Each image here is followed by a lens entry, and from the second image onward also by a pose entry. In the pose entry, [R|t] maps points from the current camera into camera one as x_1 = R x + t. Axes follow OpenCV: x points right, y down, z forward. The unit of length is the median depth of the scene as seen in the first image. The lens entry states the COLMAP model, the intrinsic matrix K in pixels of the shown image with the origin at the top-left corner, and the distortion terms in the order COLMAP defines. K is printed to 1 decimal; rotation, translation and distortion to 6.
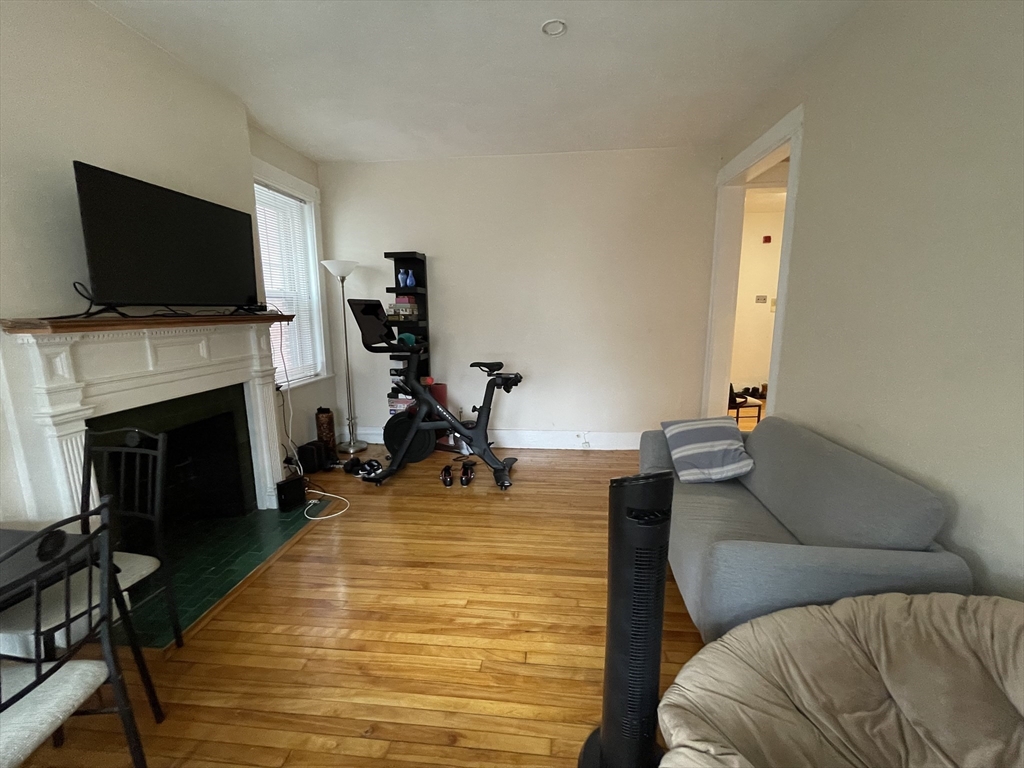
lens RADIAL K [[415.1, 0, 512.1], [0, 415.1, 381.8], [0, 0, 1]] dist [-0.001628, -0.000361]
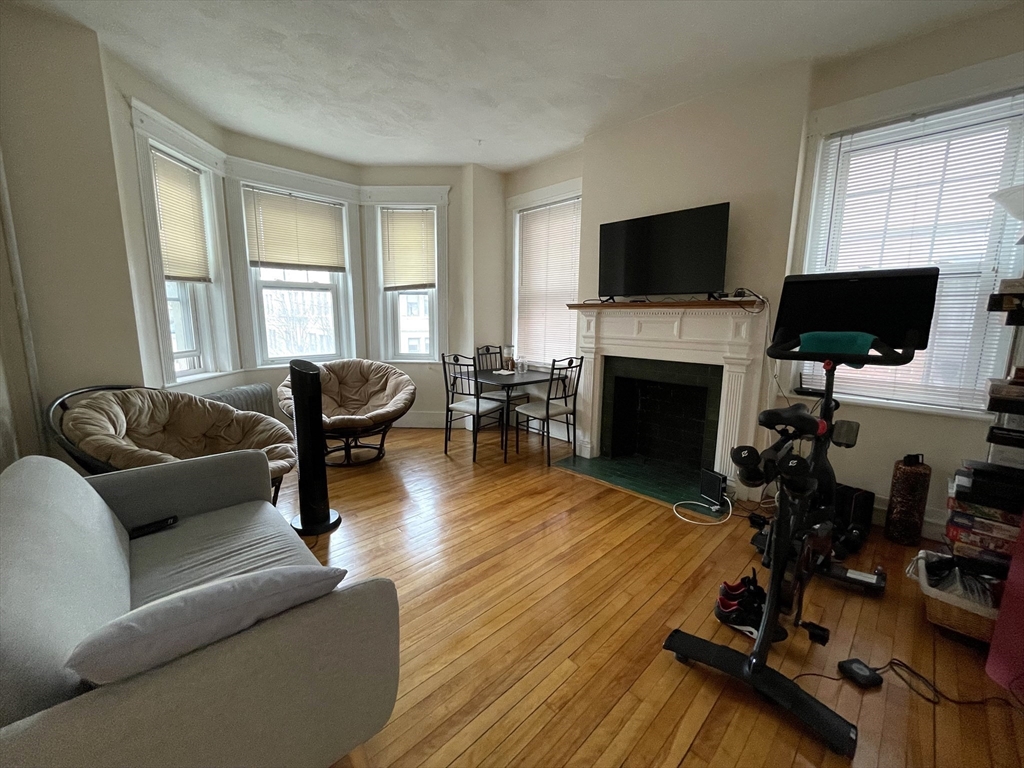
lens RADIAL K [[415.1, 0, 512.1], [0, 415.1, 383.3], [0, 0, 1]] dist [-0.001628, -0.000361]
pose [[-0.641871, 0.131659, -0.755425, 0.659963], [-0.130192, 0.952136, 0.276564, -0.234516], [0.755680, 0.275868, -0.594007, 1.627050]]
